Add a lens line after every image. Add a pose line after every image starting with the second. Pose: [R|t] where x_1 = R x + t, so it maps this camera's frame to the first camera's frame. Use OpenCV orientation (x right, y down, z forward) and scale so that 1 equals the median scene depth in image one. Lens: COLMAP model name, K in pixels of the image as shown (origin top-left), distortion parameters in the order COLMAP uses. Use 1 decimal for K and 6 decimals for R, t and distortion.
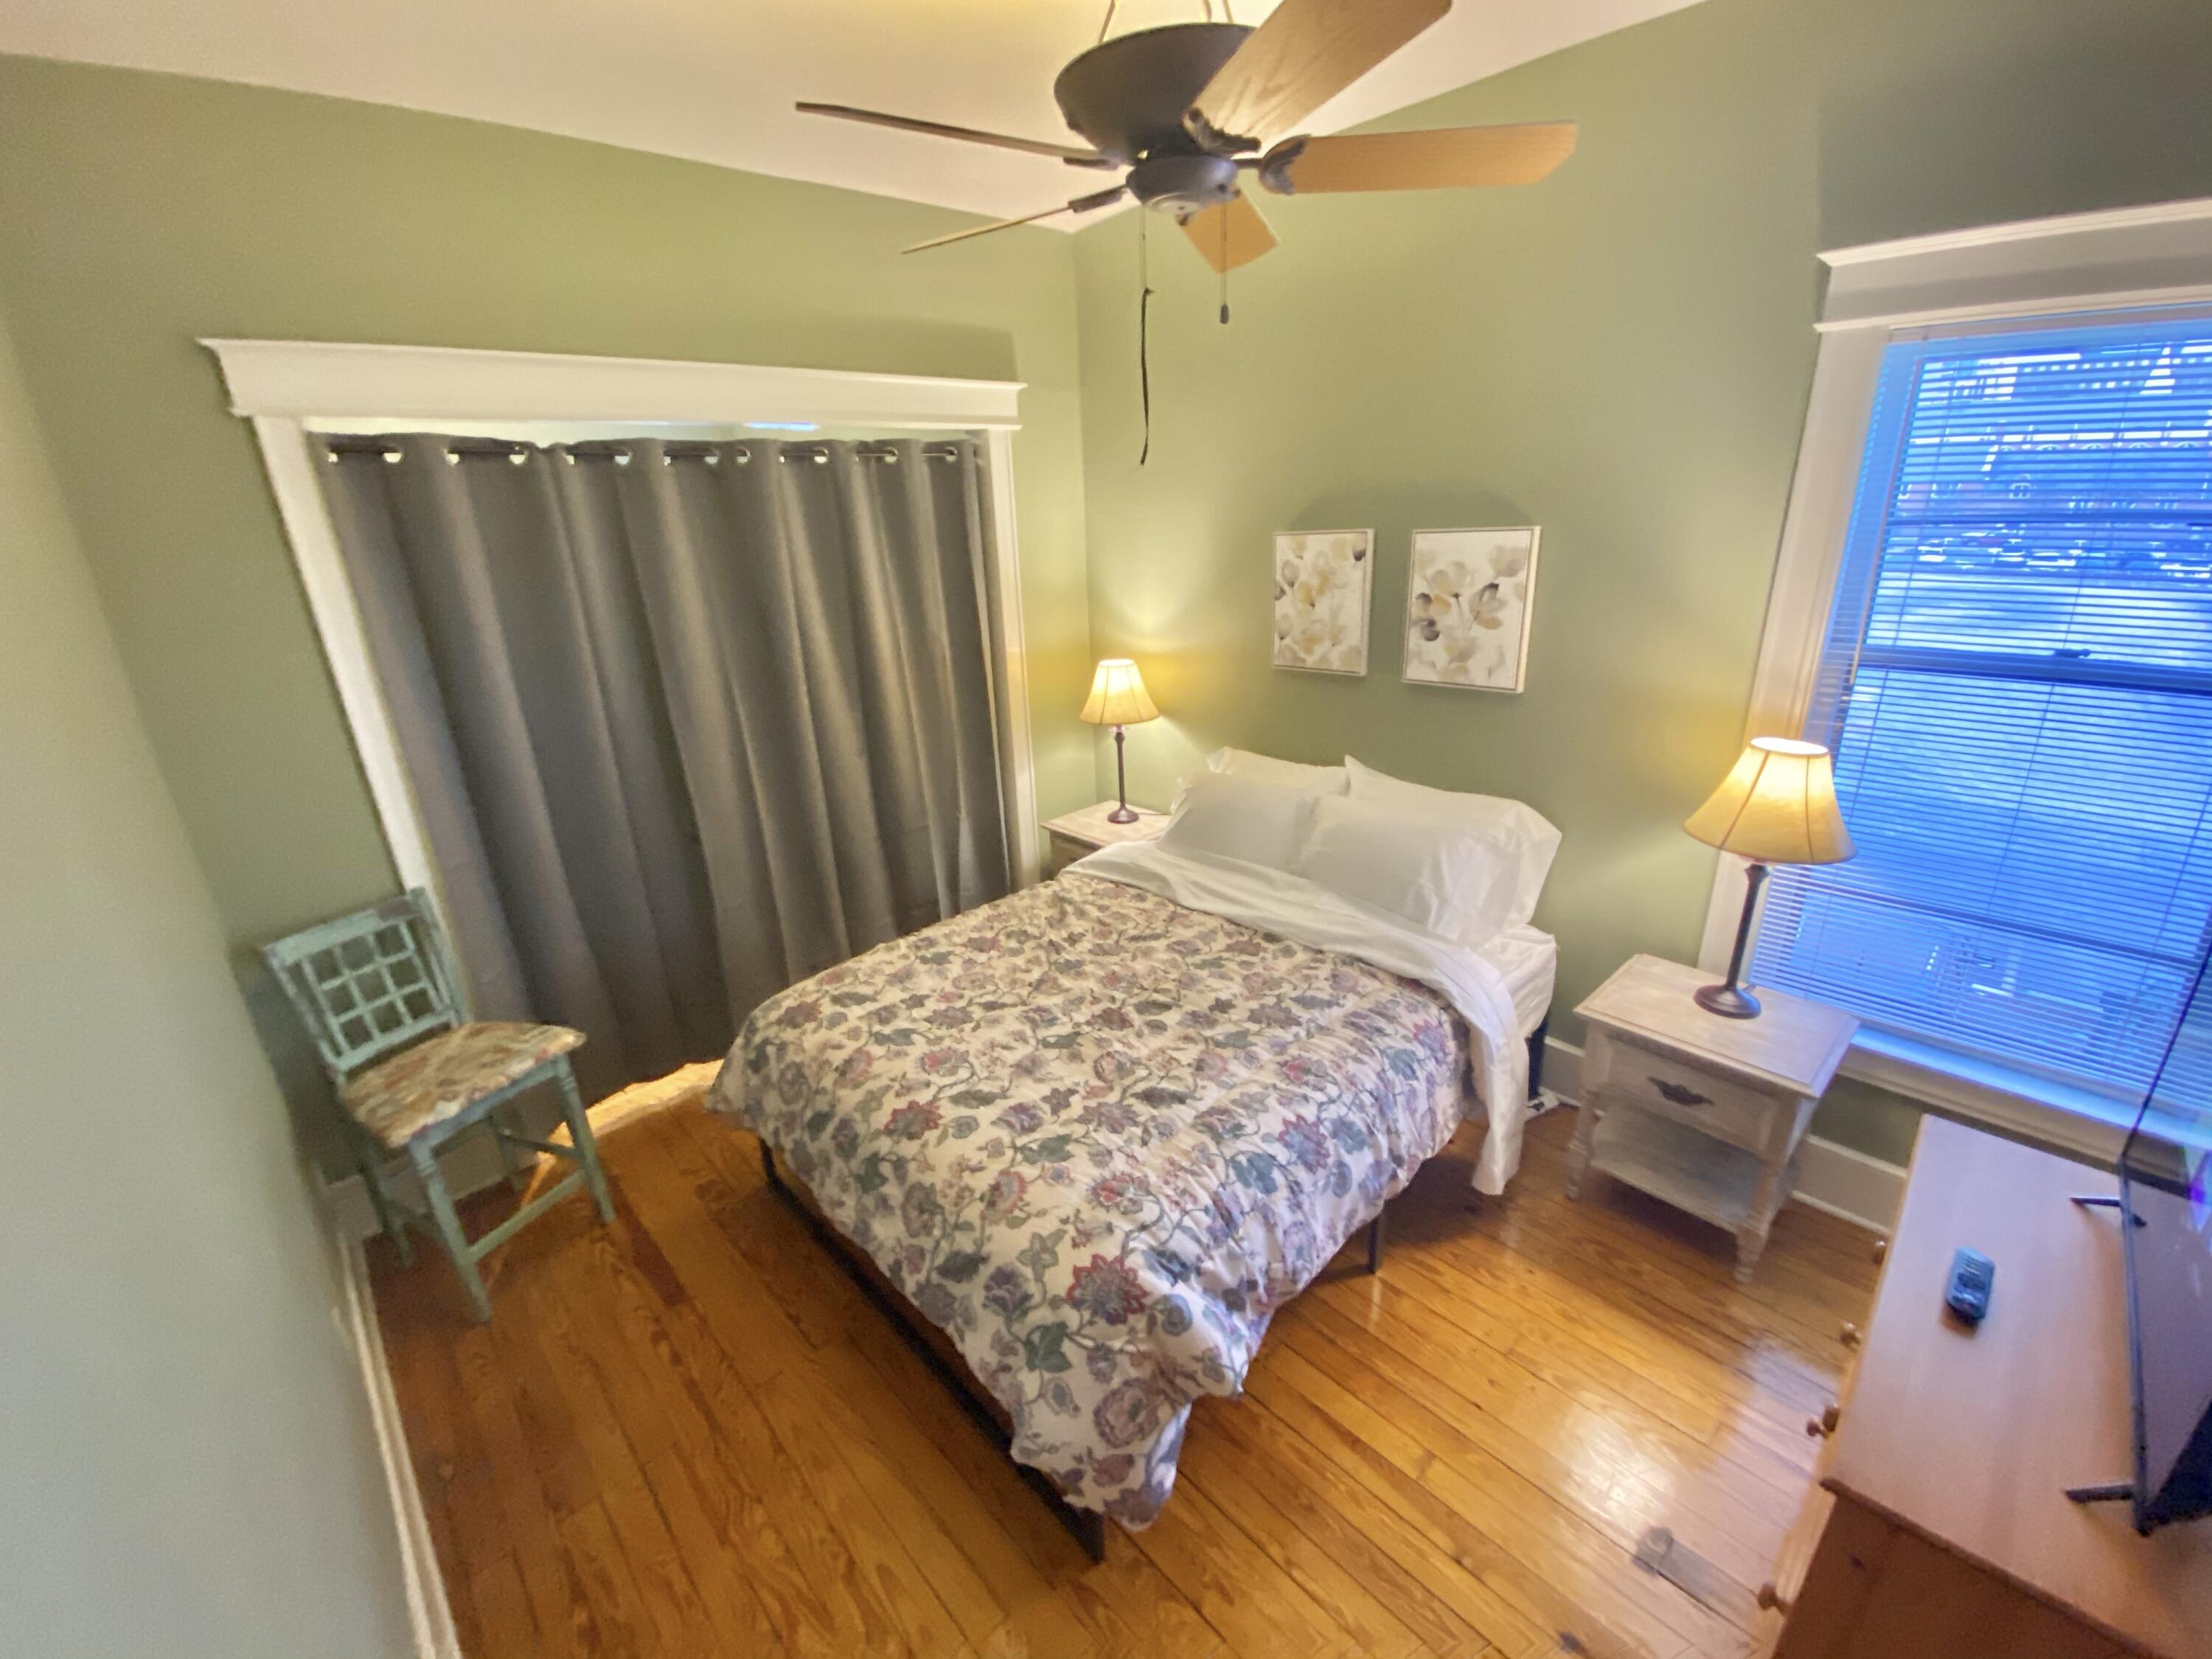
lens RADIAL K [[882.5, 0, 1094.9], [0, 882.5, 831.6], [0, 0, 1]] dist [0.036954, -0.031296]
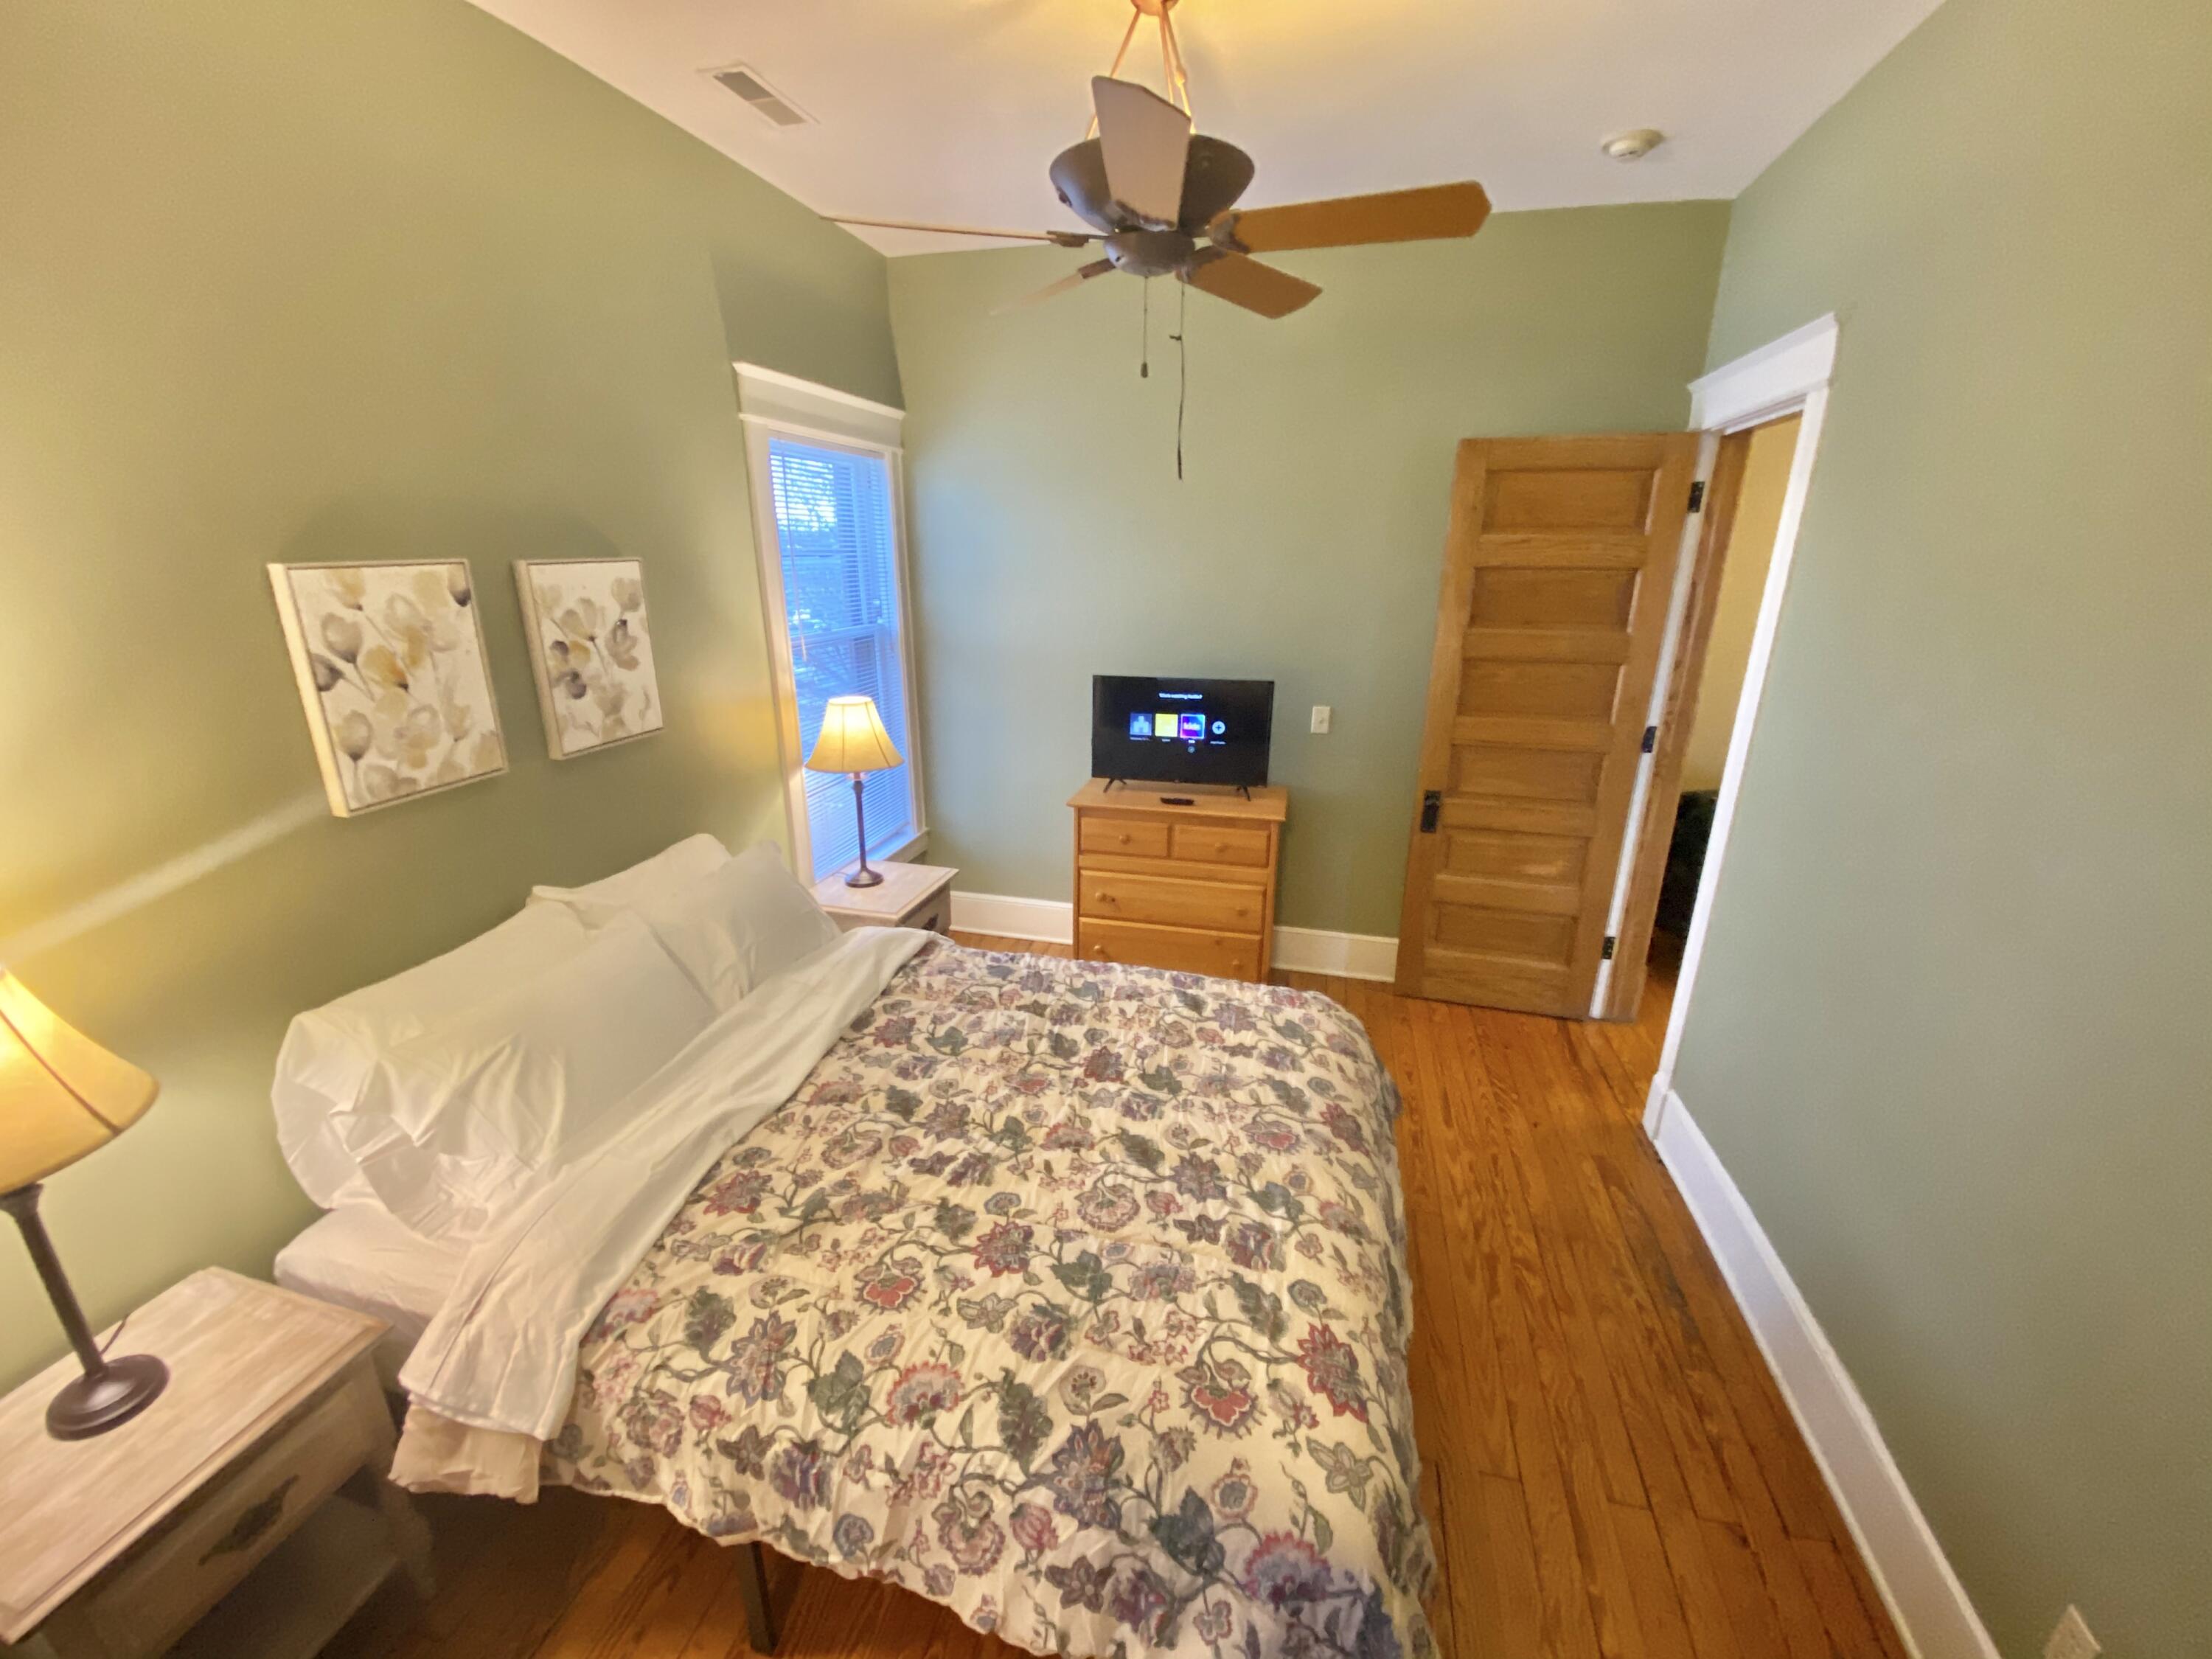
lens RADIAL K [[884.0, 0, 1110.5], [0, 884.0, 815.7], [0, 0, 1]] dist [0.000012, -0.000055]
pose [[-0.547725, -0.201848, 0.811945, -0.554172], [0.304338, 0.855913, 0.418080, -0.317075], [-0.779343, 0.476099, -0.407375, 1.022481]]
